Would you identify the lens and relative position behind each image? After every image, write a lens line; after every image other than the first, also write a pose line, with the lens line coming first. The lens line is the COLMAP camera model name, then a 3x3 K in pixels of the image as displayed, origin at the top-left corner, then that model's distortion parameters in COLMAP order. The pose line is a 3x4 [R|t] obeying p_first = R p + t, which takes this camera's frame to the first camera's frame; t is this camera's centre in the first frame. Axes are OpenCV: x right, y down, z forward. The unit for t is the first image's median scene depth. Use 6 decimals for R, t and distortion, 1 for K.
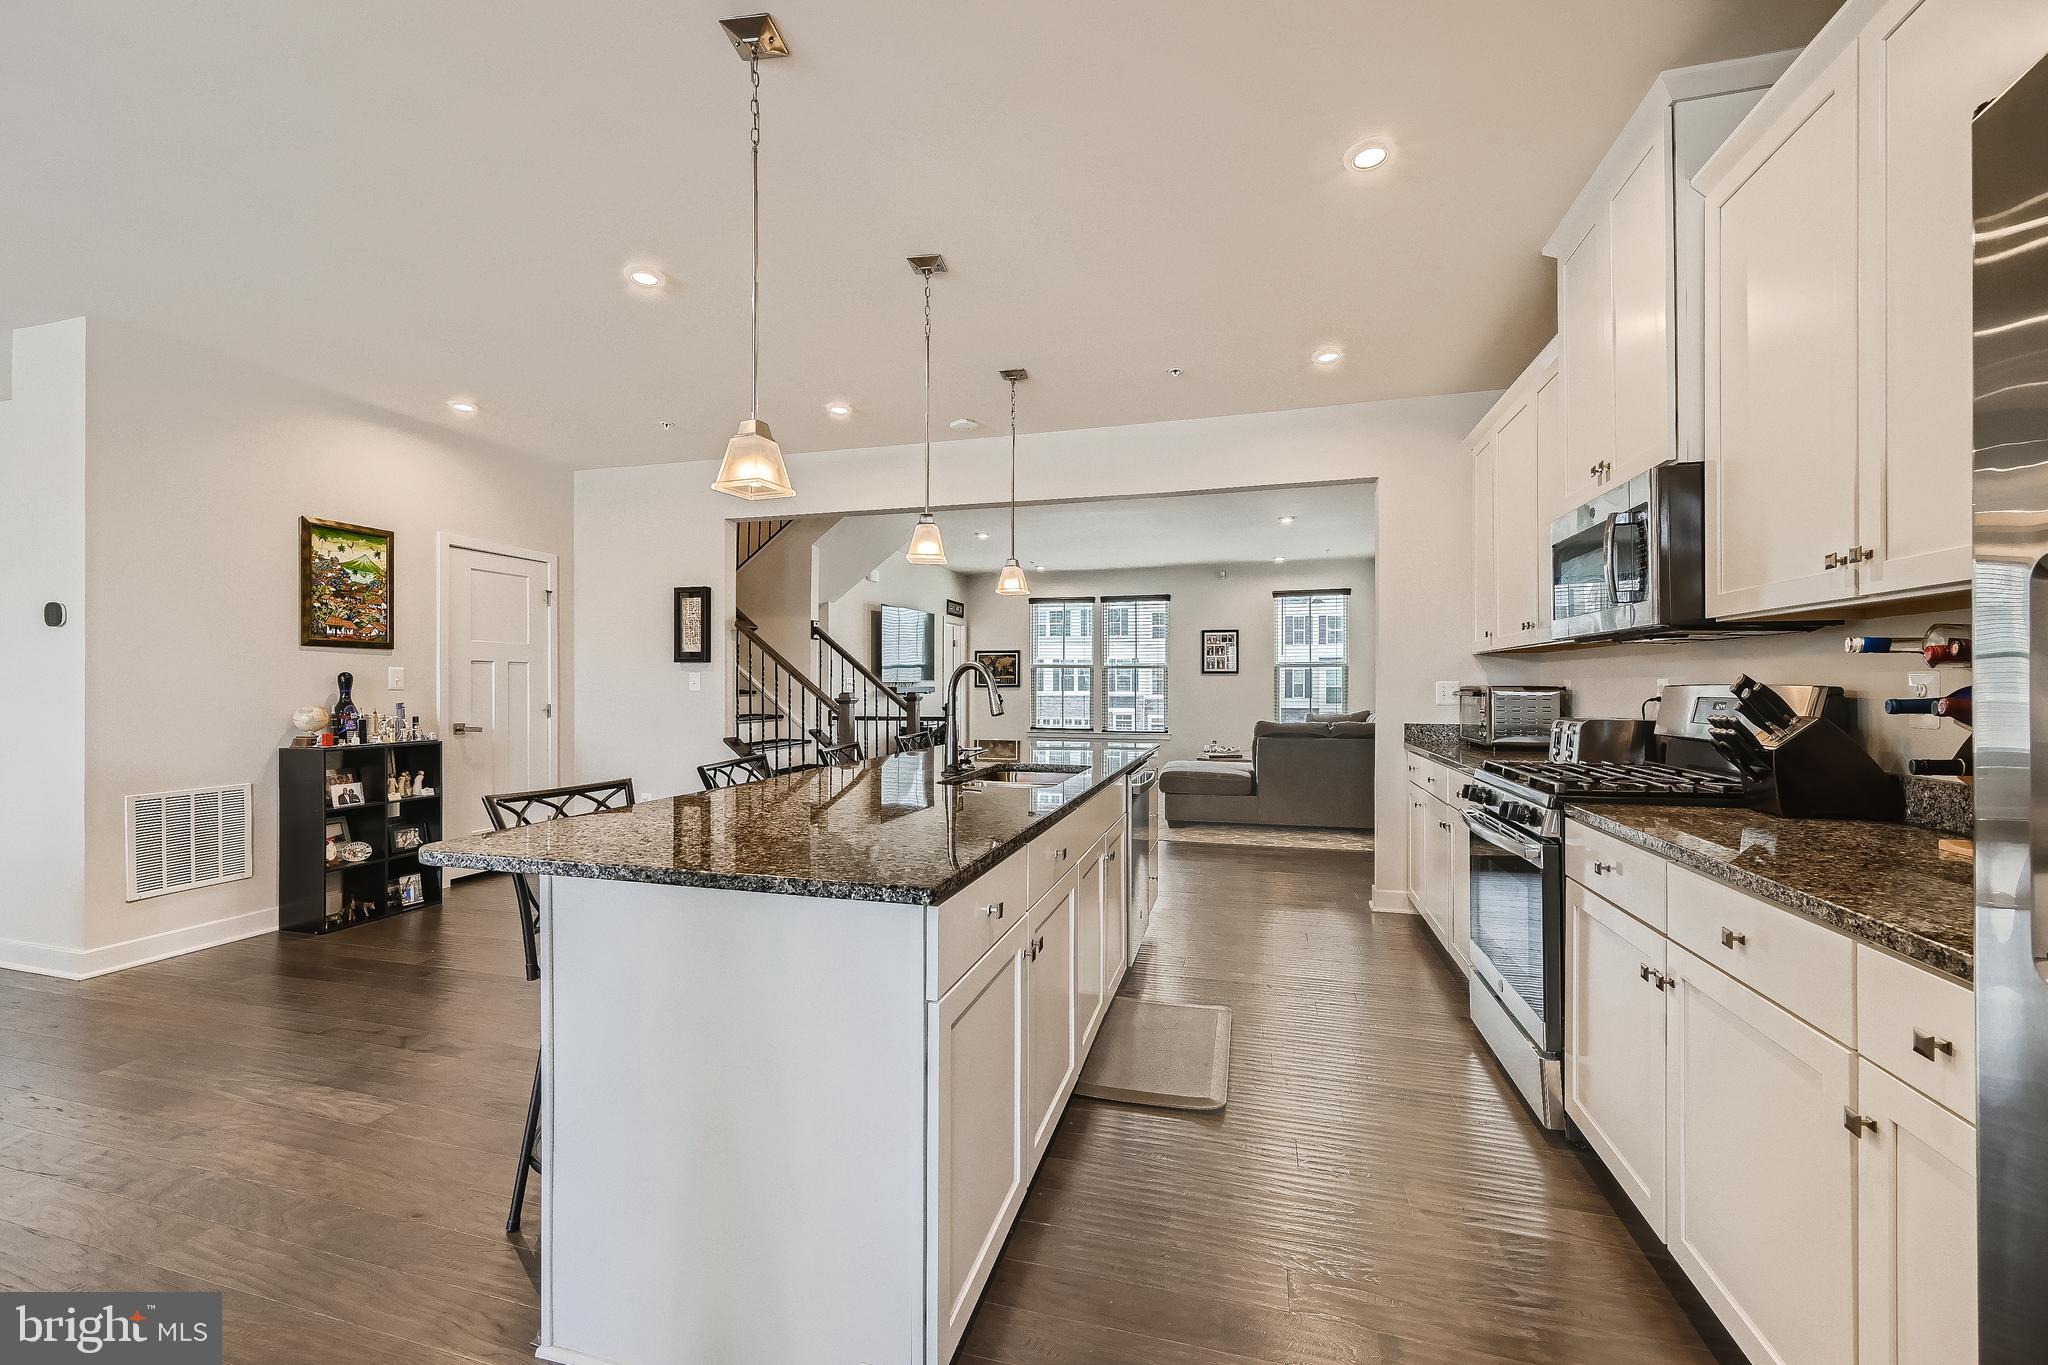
lens RADIAL K [[812.3, 0, 1022.1], [0, 812.3, 691.5], [0, 0, 1]] dist [0.000725, 0.000068]
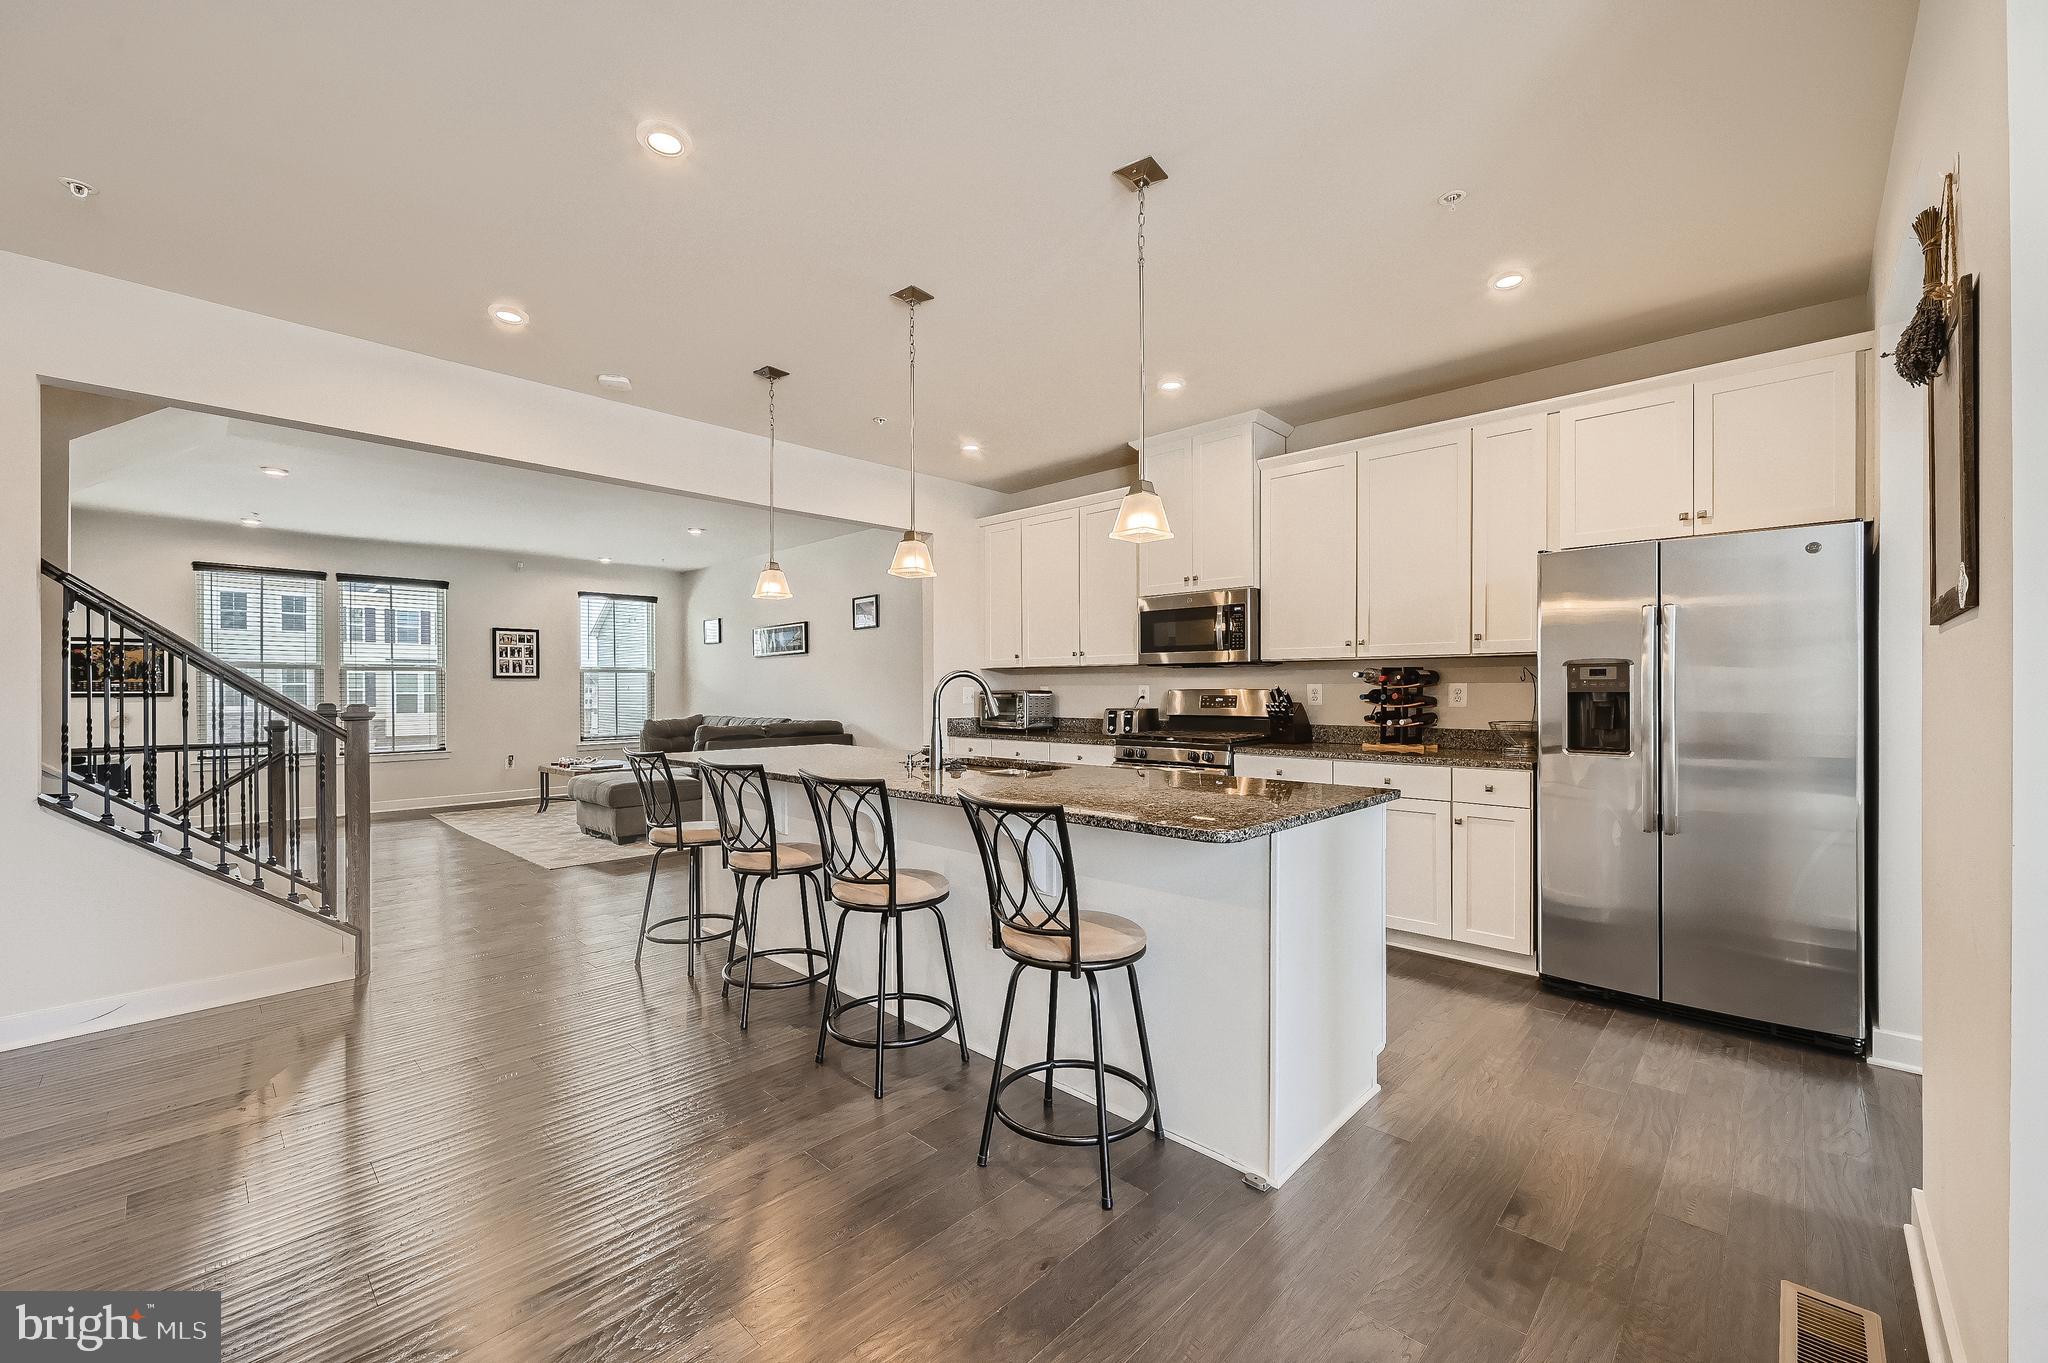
lens RADIAL K [[812.3, 0, 1022.1], [0, 812.3, 690.5], [0, 0, 1]] dist [0.000725, 0.000068]
pose [[0.455476, -0.005542, 0.890231, -0.285826], [0.012029, 0.999928, 0.000071, -0.002570], [-0.890167, 0.010677, 0.455510, 0.112594]]
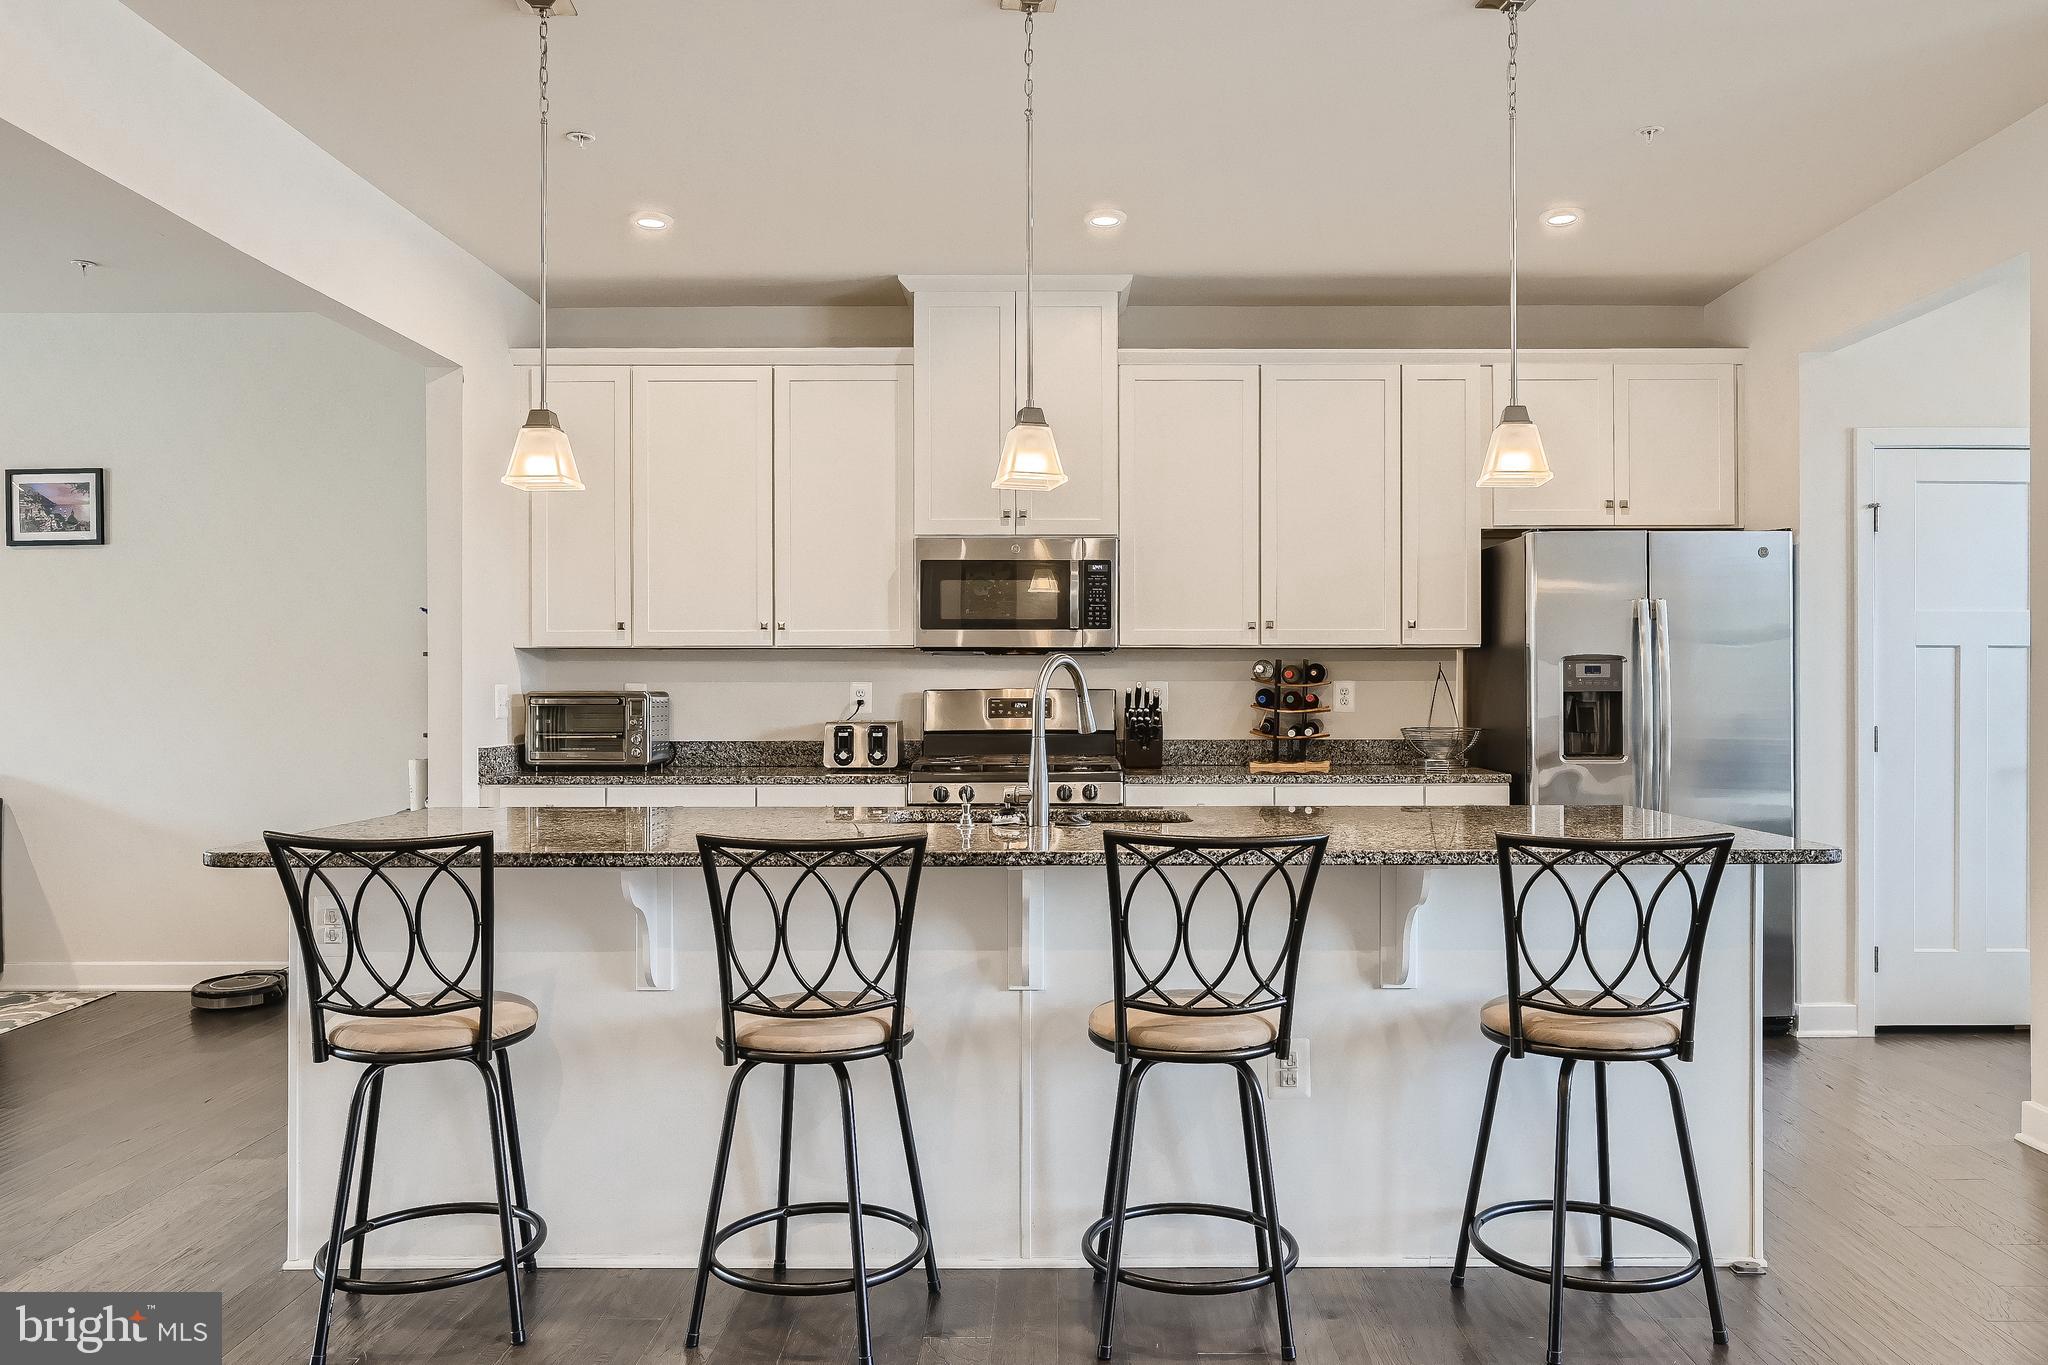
lens RADIAL K [[1407.5, 0, 1024.0], [0, 1407.5, 682.5], [0, 0, 1]] dist [0.001702, 0.000132]
pose [[-0.283604, 0.001935, 0.958940, -0.318402], [0.010400, 0.999945, 0.001058, -0.004857], [-0.958885, 0.010273, -0.283609, 0.378594]]
